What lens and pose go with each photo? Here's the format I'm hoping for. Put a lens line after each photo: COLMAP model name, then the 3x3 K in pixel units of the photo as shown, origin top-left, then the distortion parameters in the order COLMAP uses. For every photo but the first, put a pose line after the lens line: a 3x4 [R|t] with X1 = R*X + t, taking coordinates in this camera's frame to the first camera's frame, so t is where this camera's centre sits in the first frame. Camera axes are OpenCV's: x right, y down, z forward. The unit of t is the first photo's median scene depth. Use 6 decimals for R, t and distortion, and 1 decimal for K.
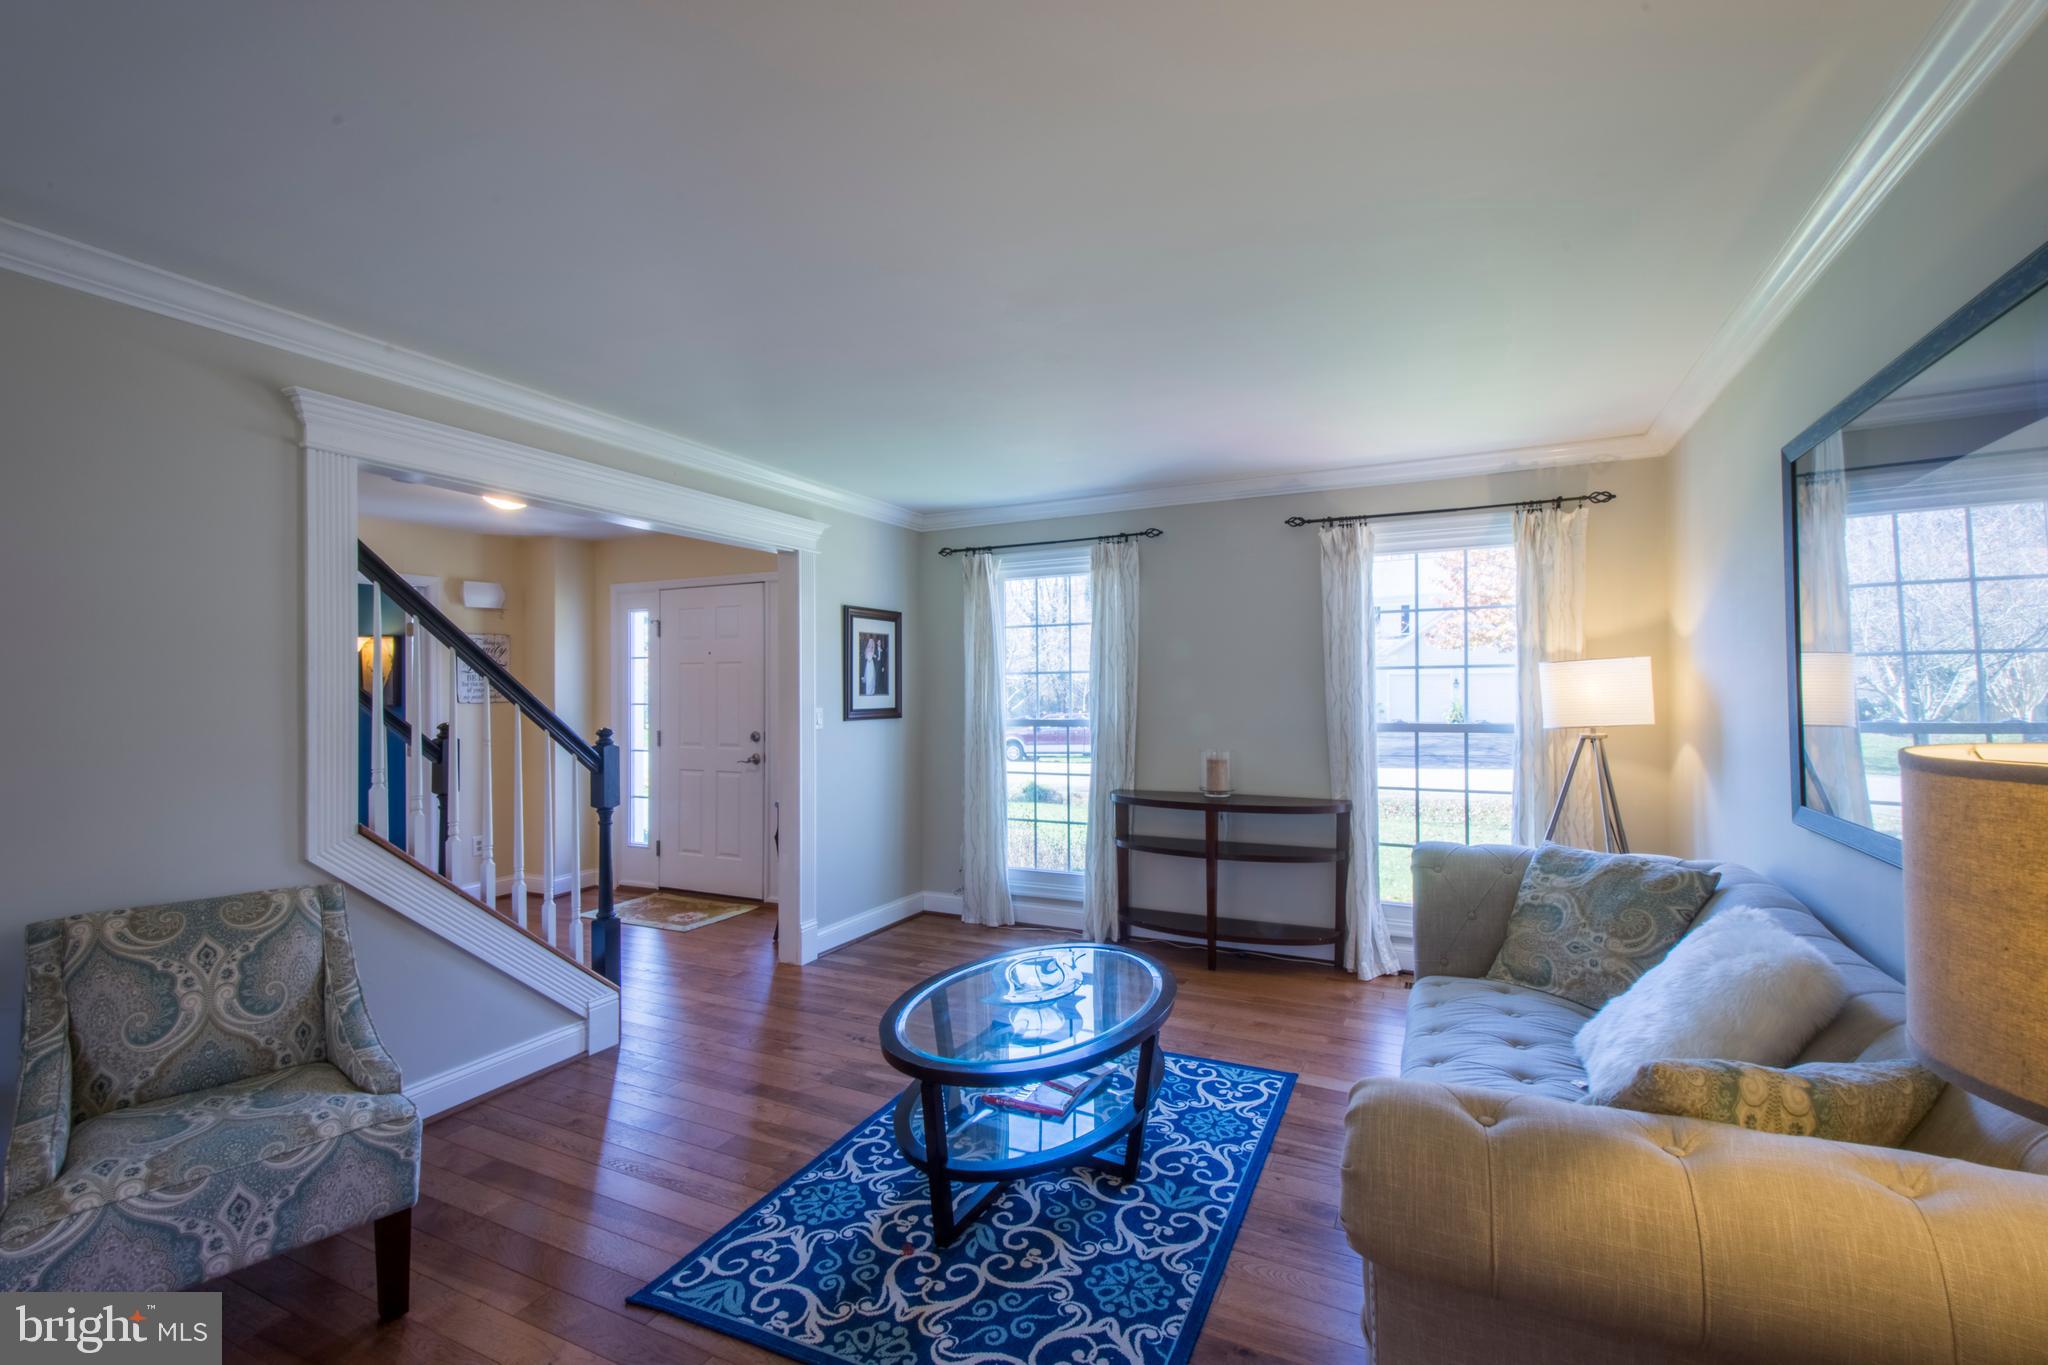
lens RADIAL K [[891.4, 0, 1019.7], [0, 891.4, 687.3], [0, 0, 1]] dist [0.020845, -0.000353]
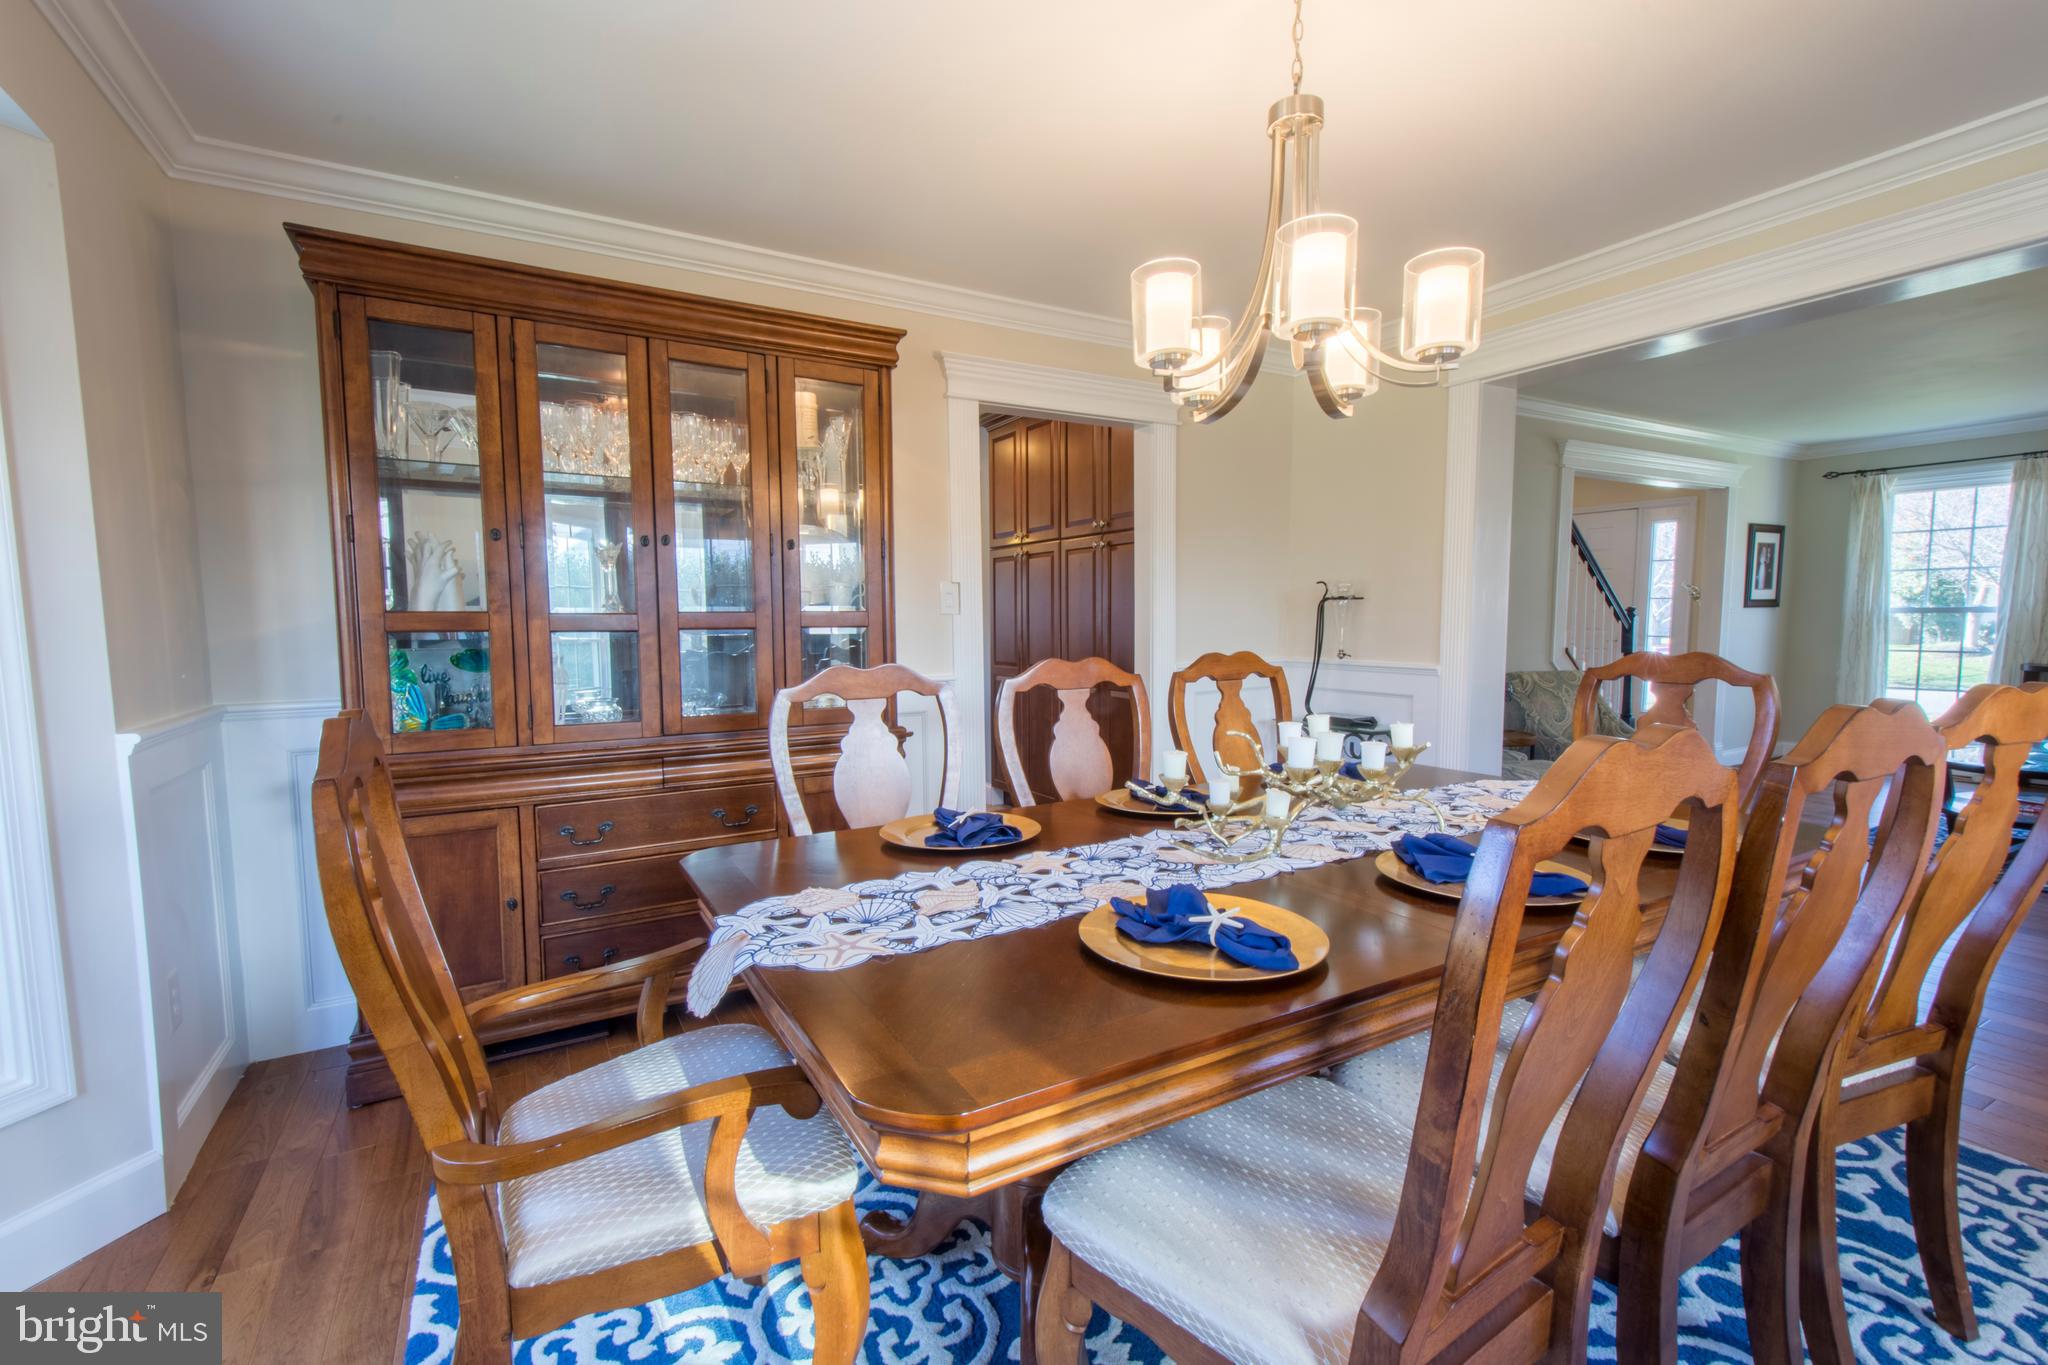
lens RADIAL K [[900.9, 0, 1025.1], [0, 900.9, 687.6], [0, 0, 1]] dist [0.015302, -0.000639]
pose [[0.837605, 0.045577, -0.544371, -0.399913], [0.005845, 0.995709, 0.092358, 0.027082], [0.546244, -0.080542, 0.833745, -0.899832]]
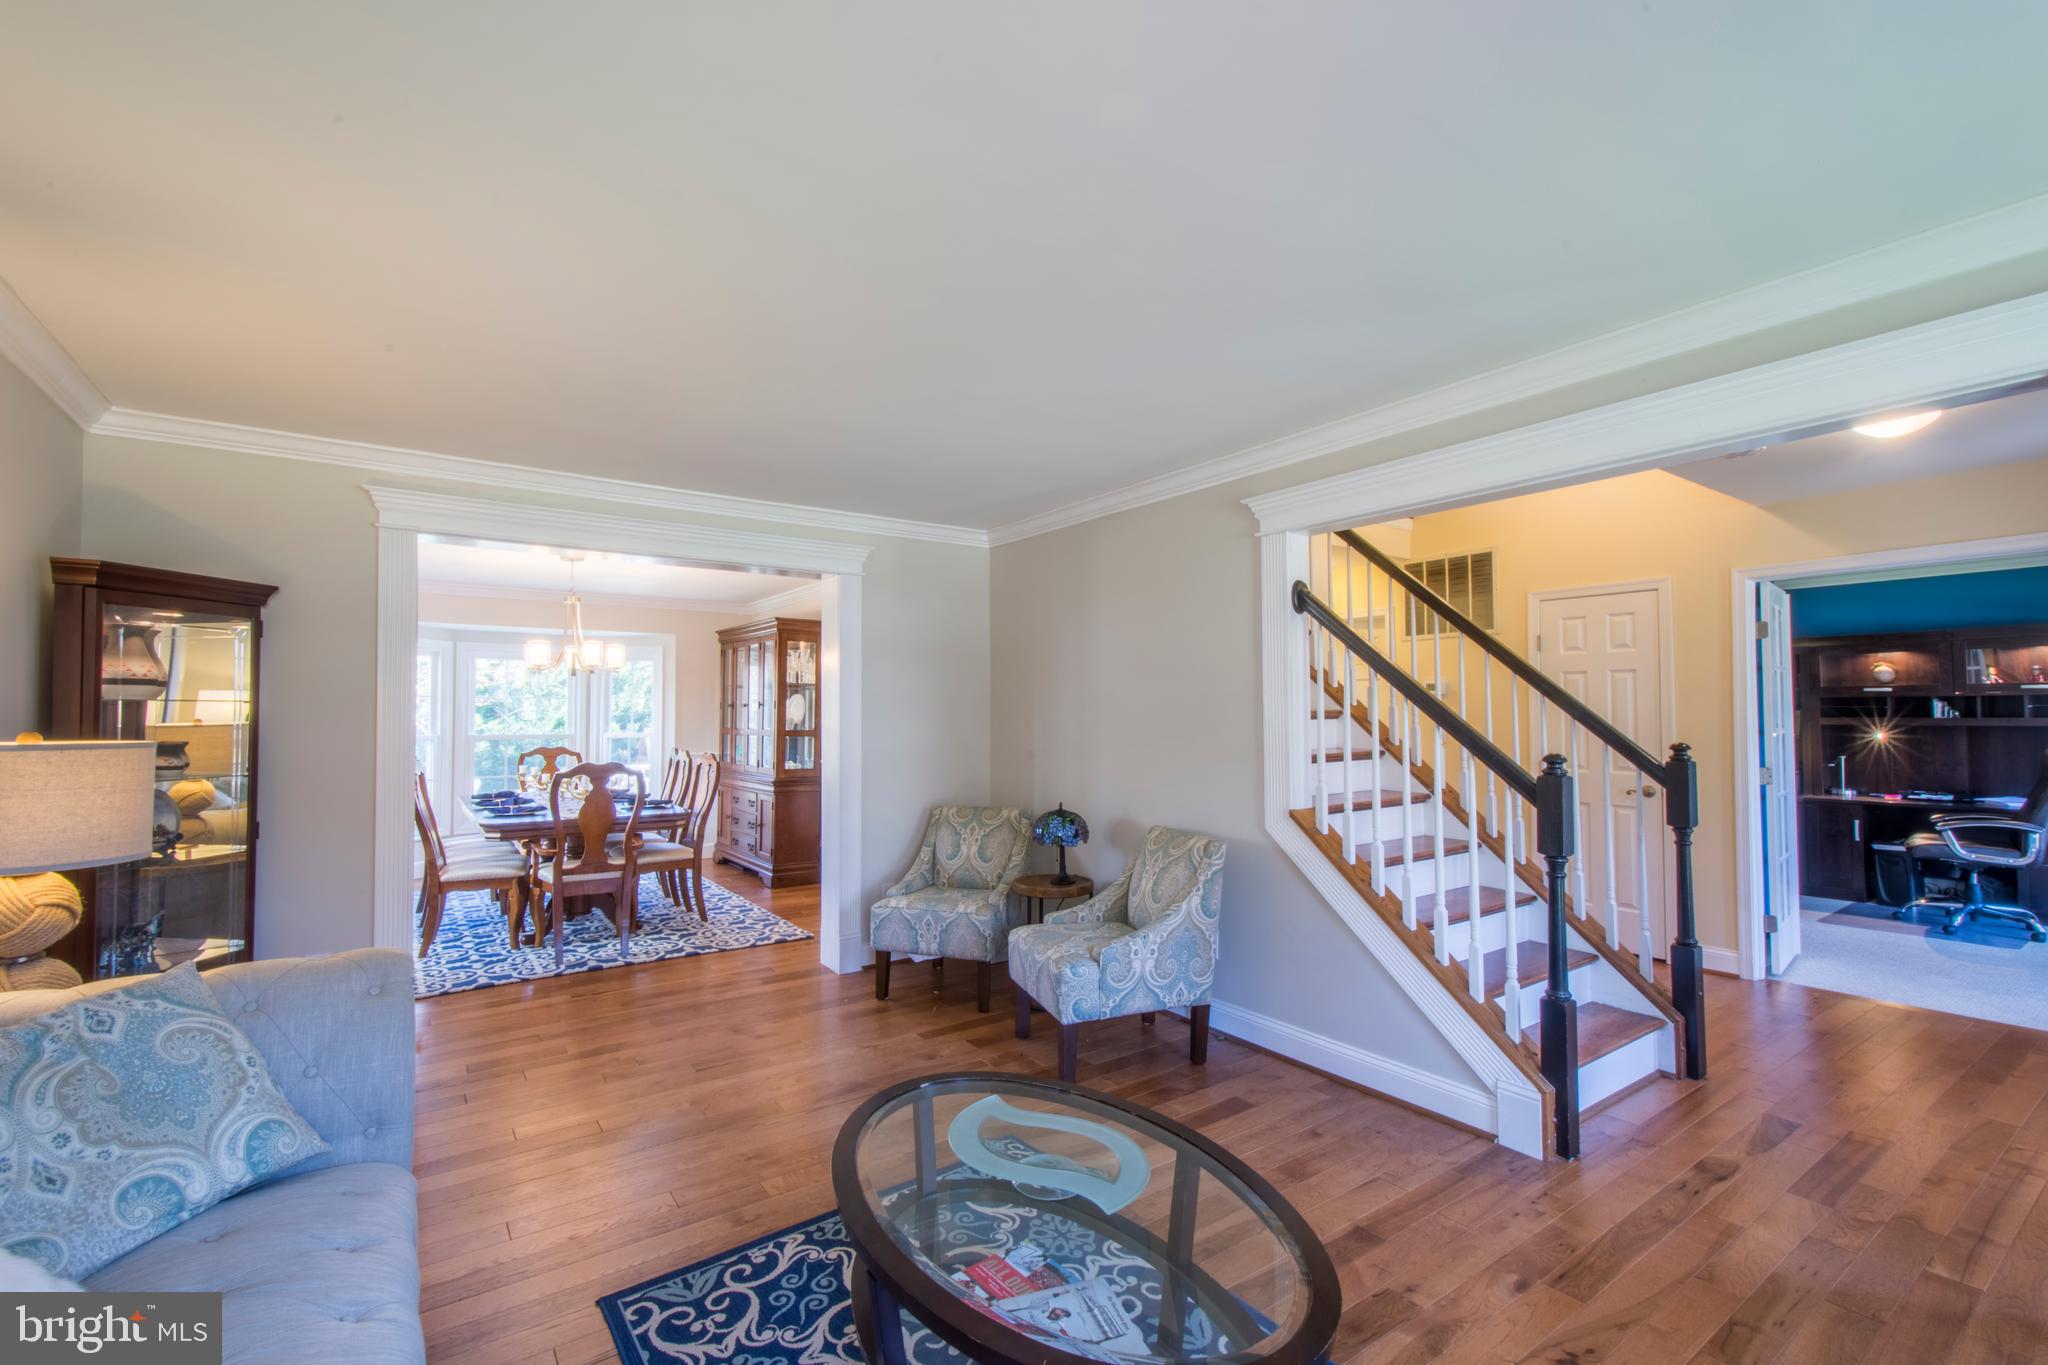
lens RADIAL K [[900.9, 0, 1025.1], [0, 900.9, 687.6], [0, 0, 1]] dist [0.015302, -0.000639]
pose [[-0.467526, -0.016443, -0.883826, 0.381825], [0.012741, 0.999598, -0.025336, -0.000206], [0.883887, -0.023106, -0.467129, 0.802720]]
